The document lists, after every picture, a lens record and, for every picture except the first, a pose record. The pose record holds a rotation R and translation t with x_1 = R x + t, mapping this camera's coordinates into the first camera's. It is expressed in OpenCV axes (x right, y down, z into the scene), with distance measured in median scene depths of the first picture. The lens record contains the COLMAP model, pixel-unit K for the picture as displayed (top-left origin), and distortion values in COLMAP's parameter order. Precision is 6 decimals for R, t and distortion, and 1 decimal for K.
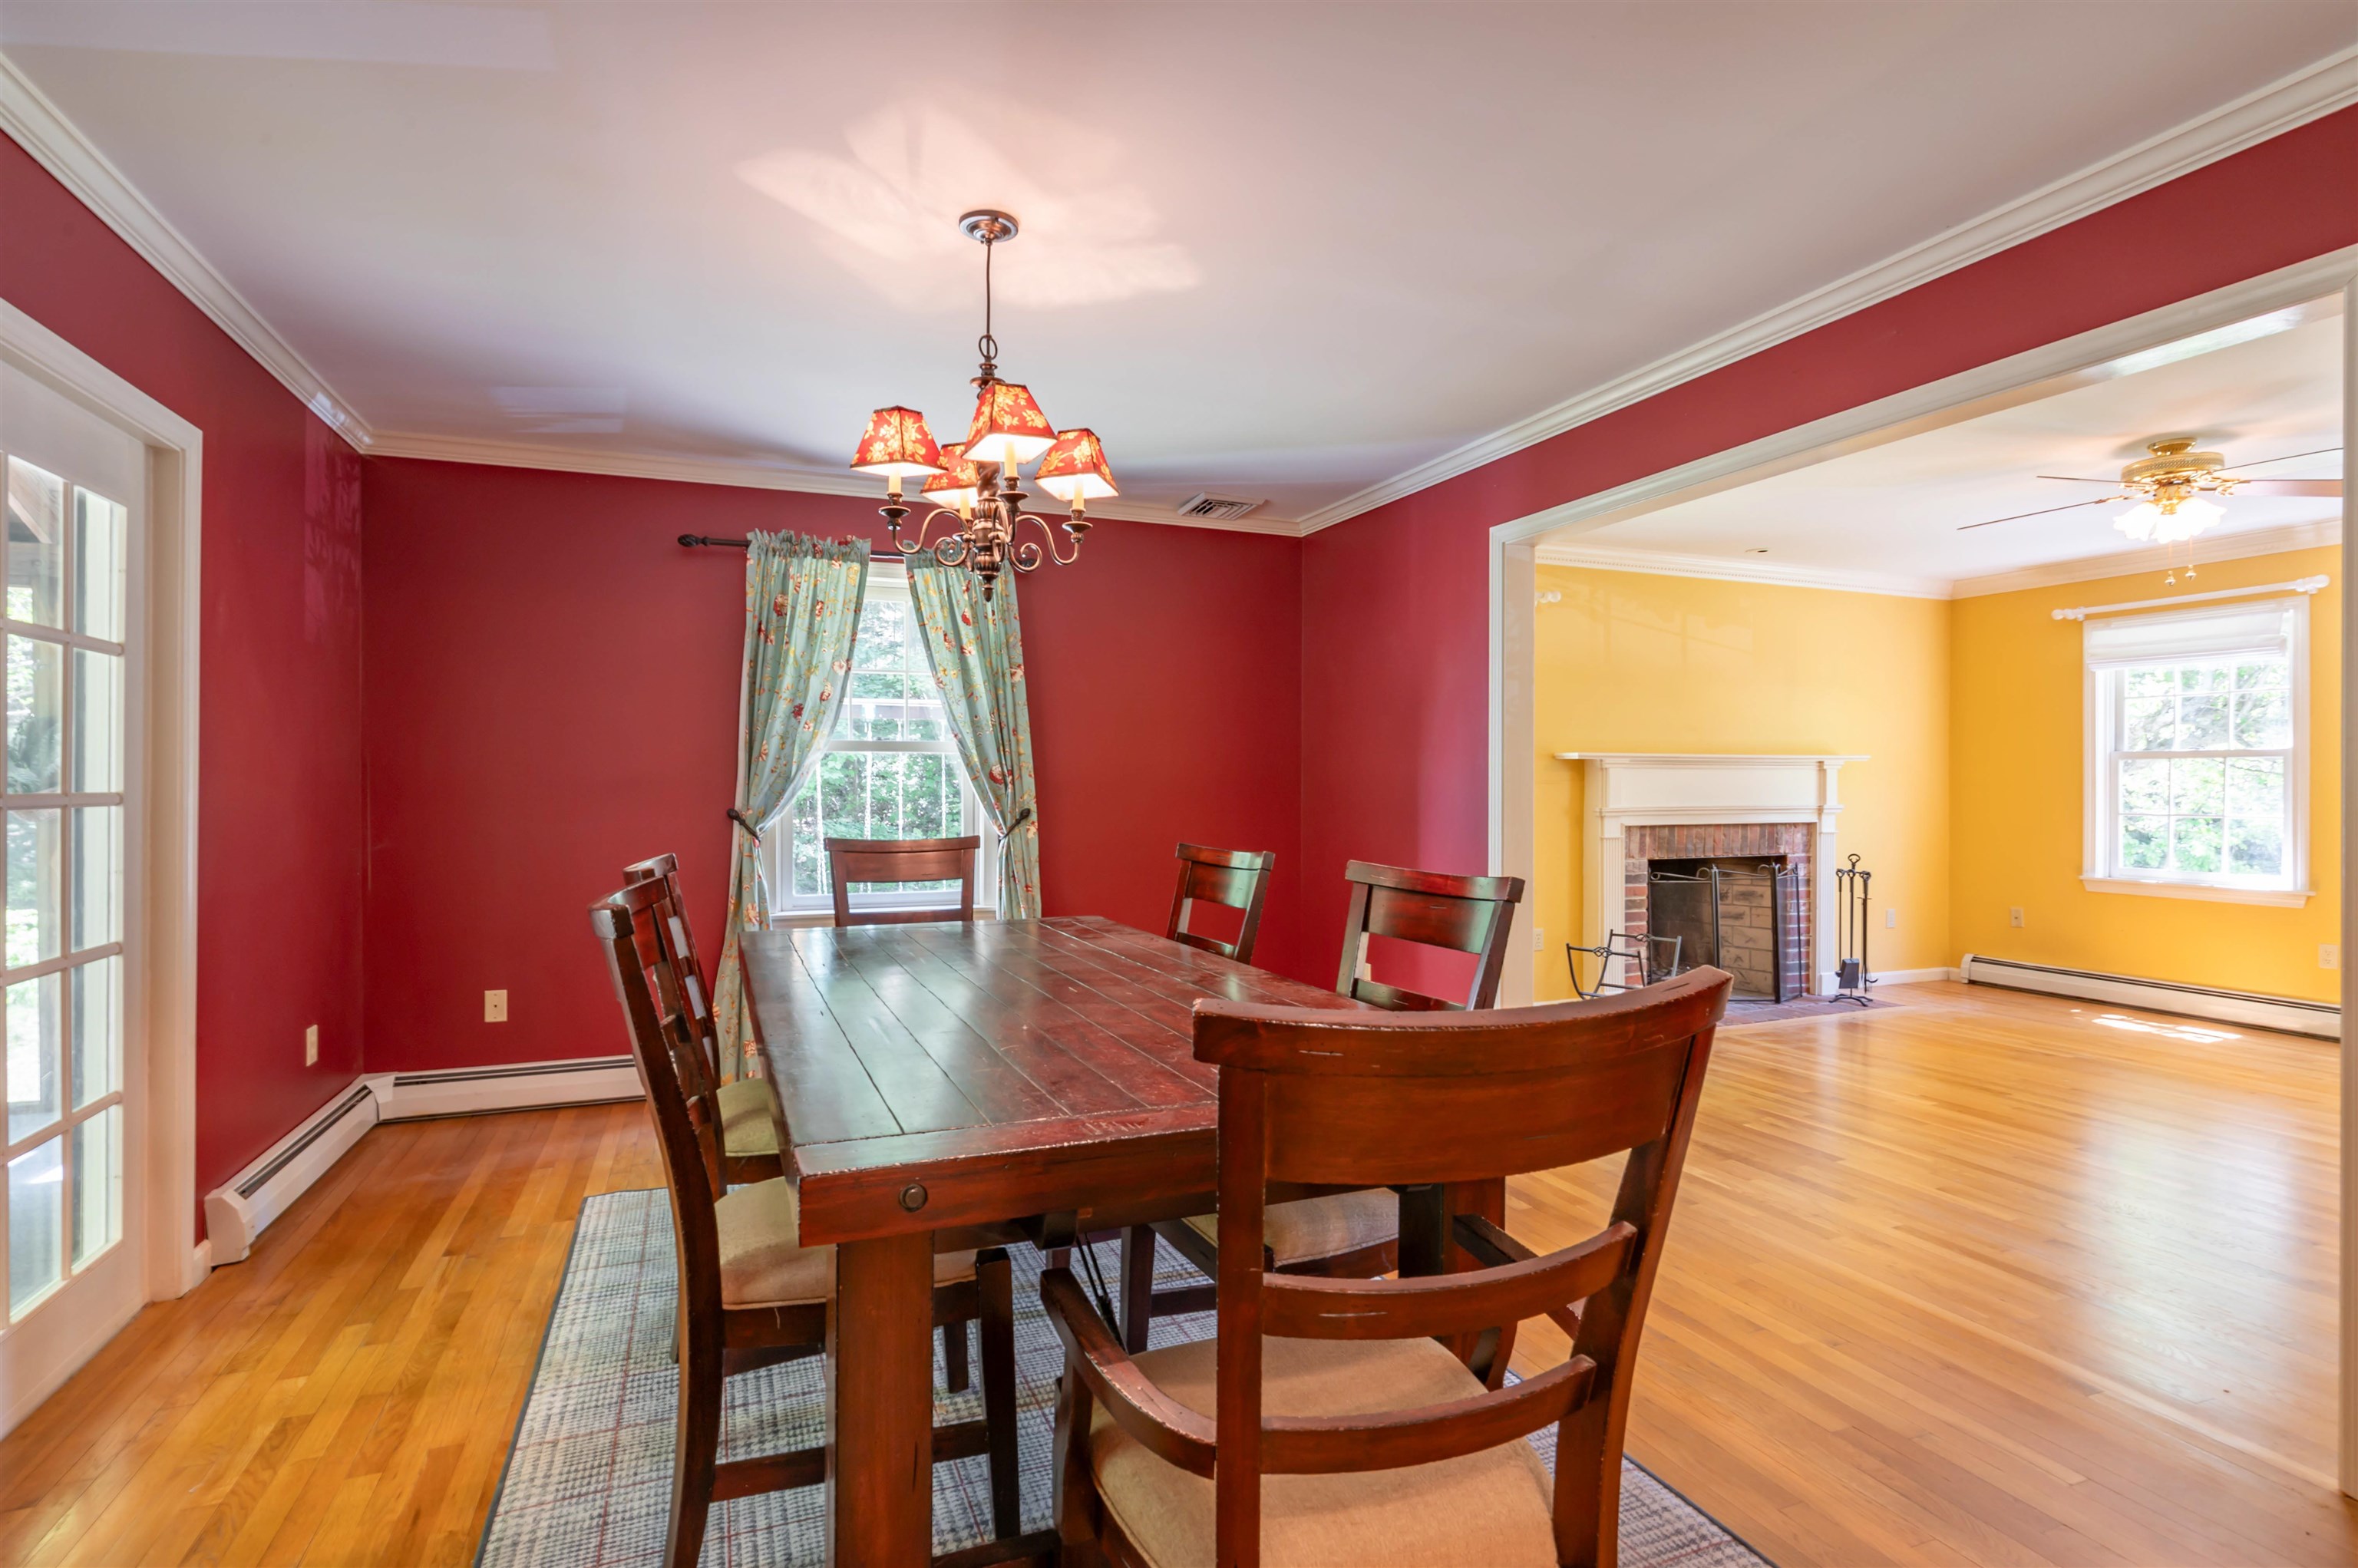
lens RADIAL K [[1143.9, 0, 1164.7], [0, 1143.9, 790.2], [0, 0, 1]] dist [-0.004447, 0.002436]
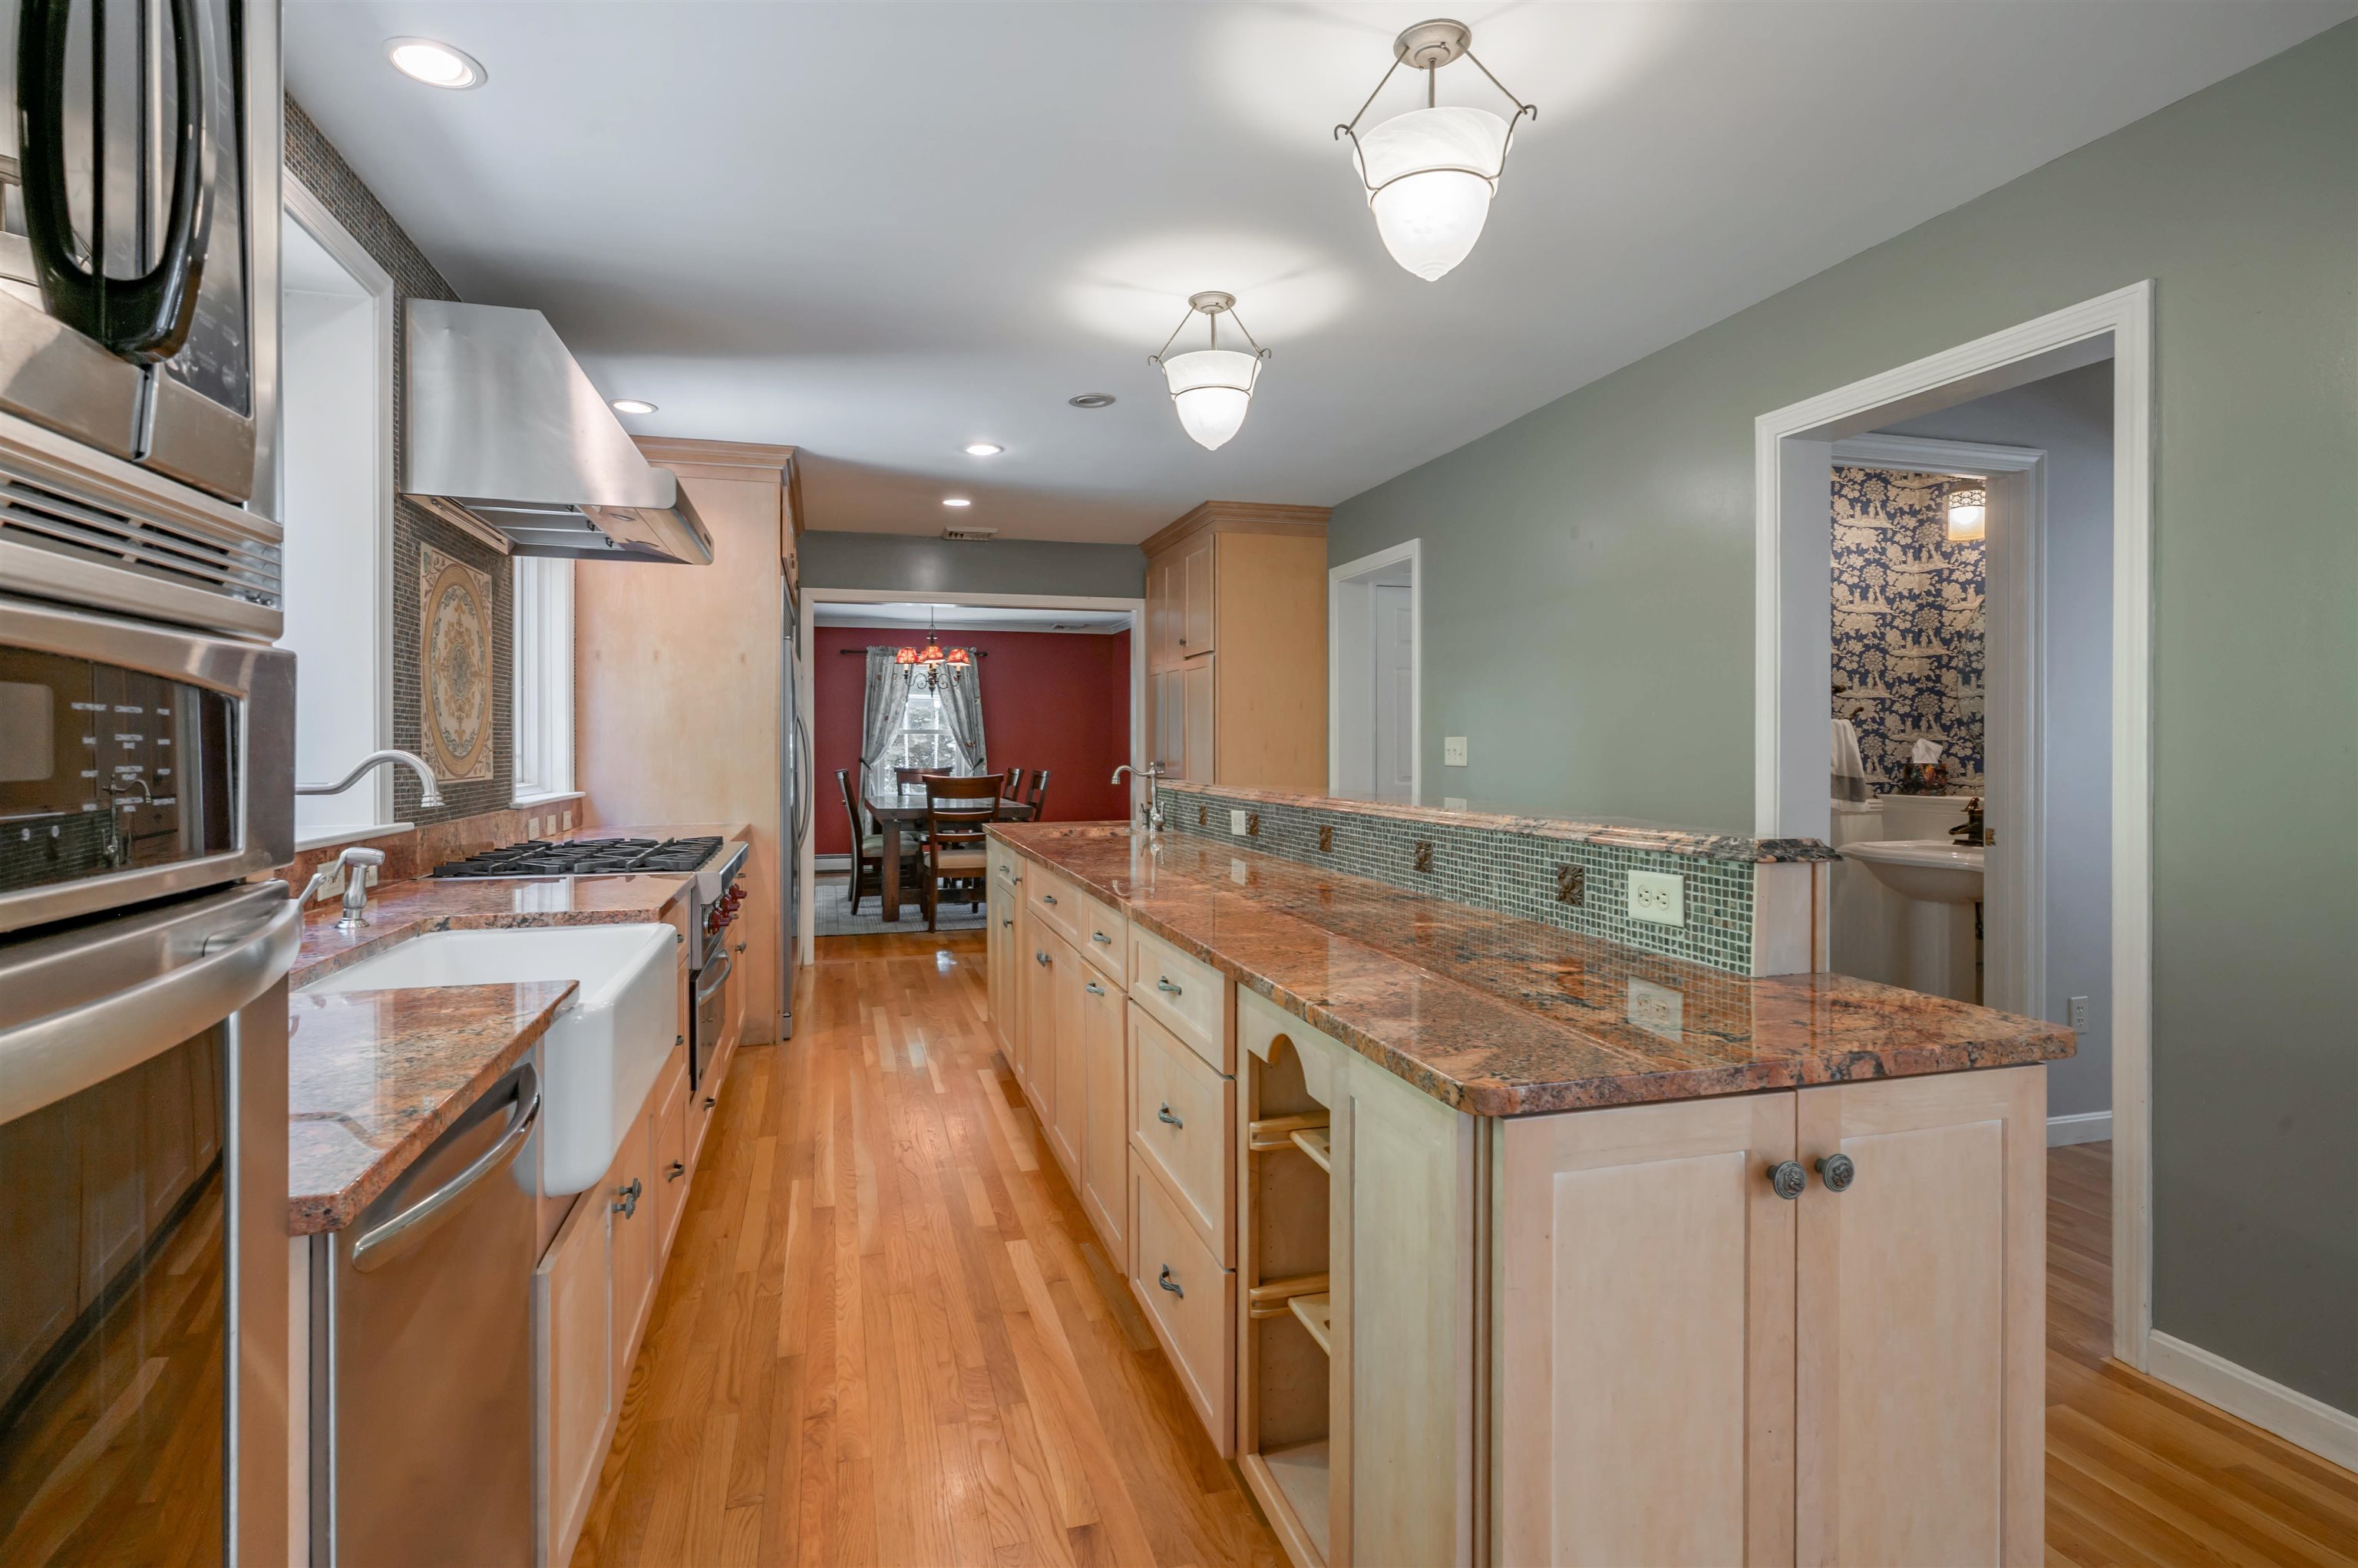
lens RADIAL K [[1143.9, 0, 1173.5], [0, 1143.9, 750.7], [0, 0, 1]] dist [-0.004447, 0.002436]
pose [[0.996270, 0.002836, -0.086243, 0.506529], [-0.002384, 0.999983, 0.005345, -0.013133], [0.086257, -0.005120, 0.996260, -1.399169]]
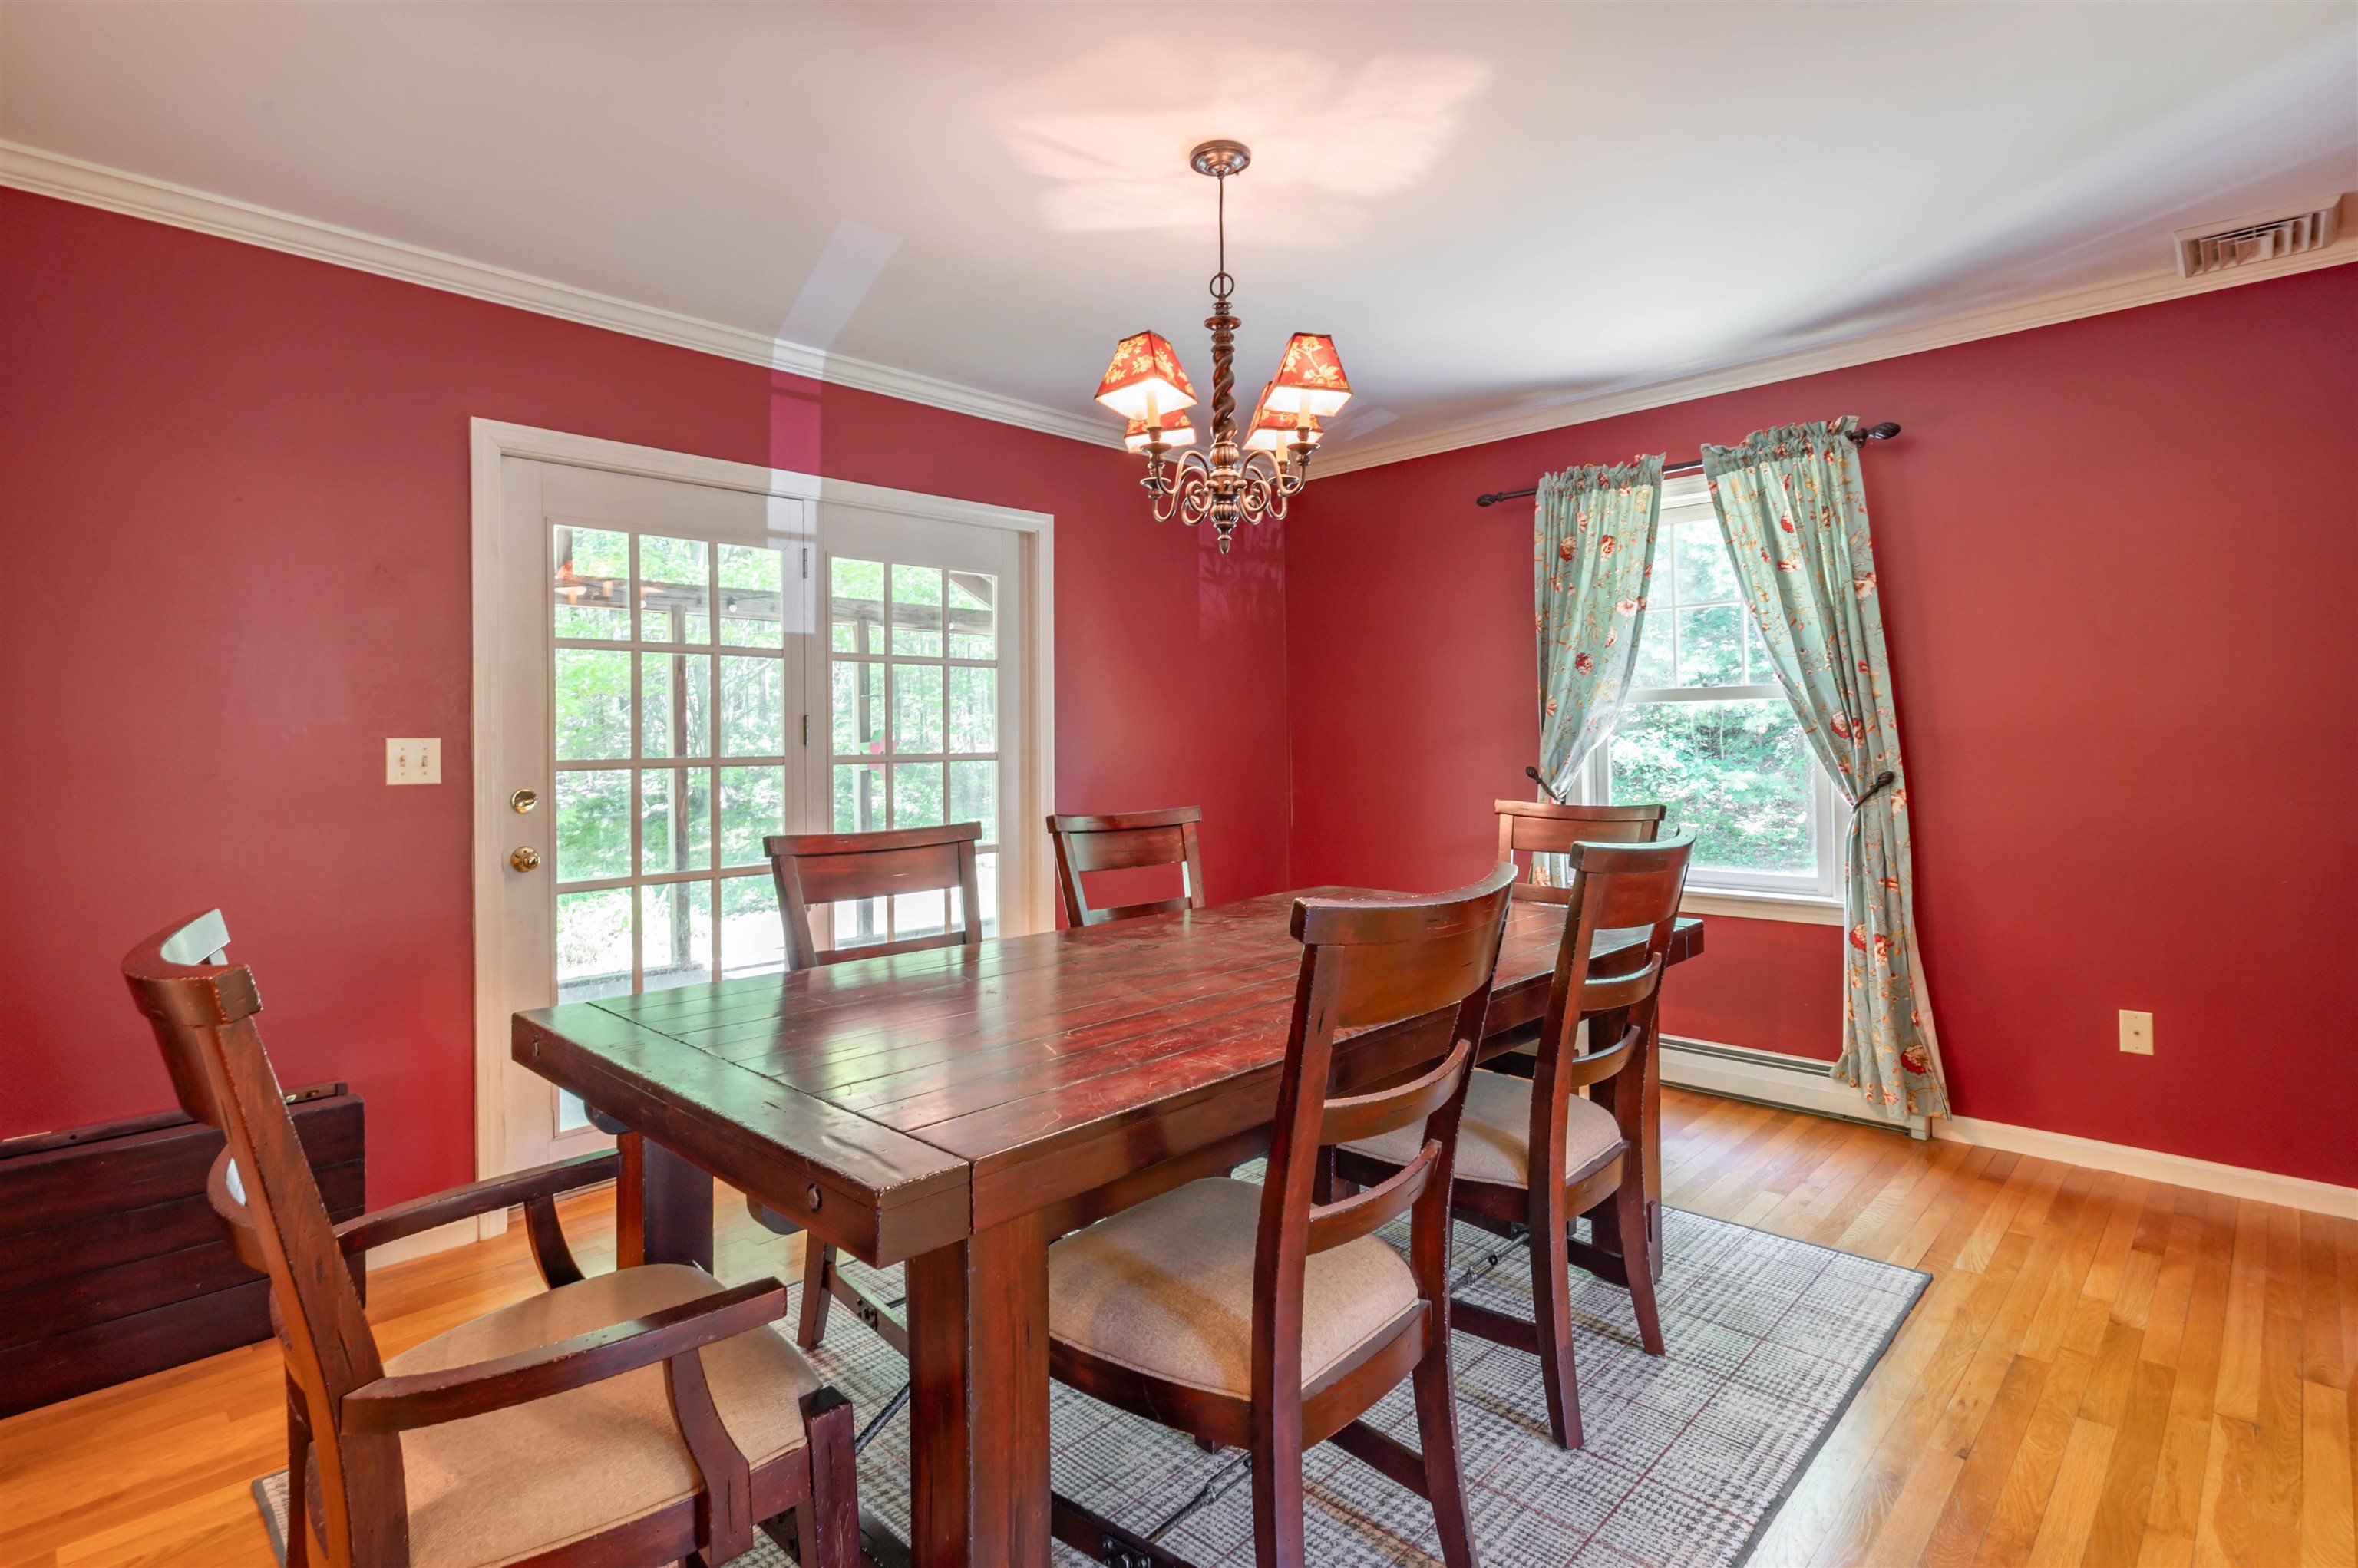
lens RADIAL K [[1143.9, 0, 1162.2], [0, 1143.9, 731.9], [0, 0, 1]] dist [-0.004447, 0.002436]
pose [[0.409240, -0.009463, -0.912378, 0.370223], [0.007629, 0.999947, -0.006949, -0.007766], [0.912395, -0.004116, 0.409291, 0.308401]]
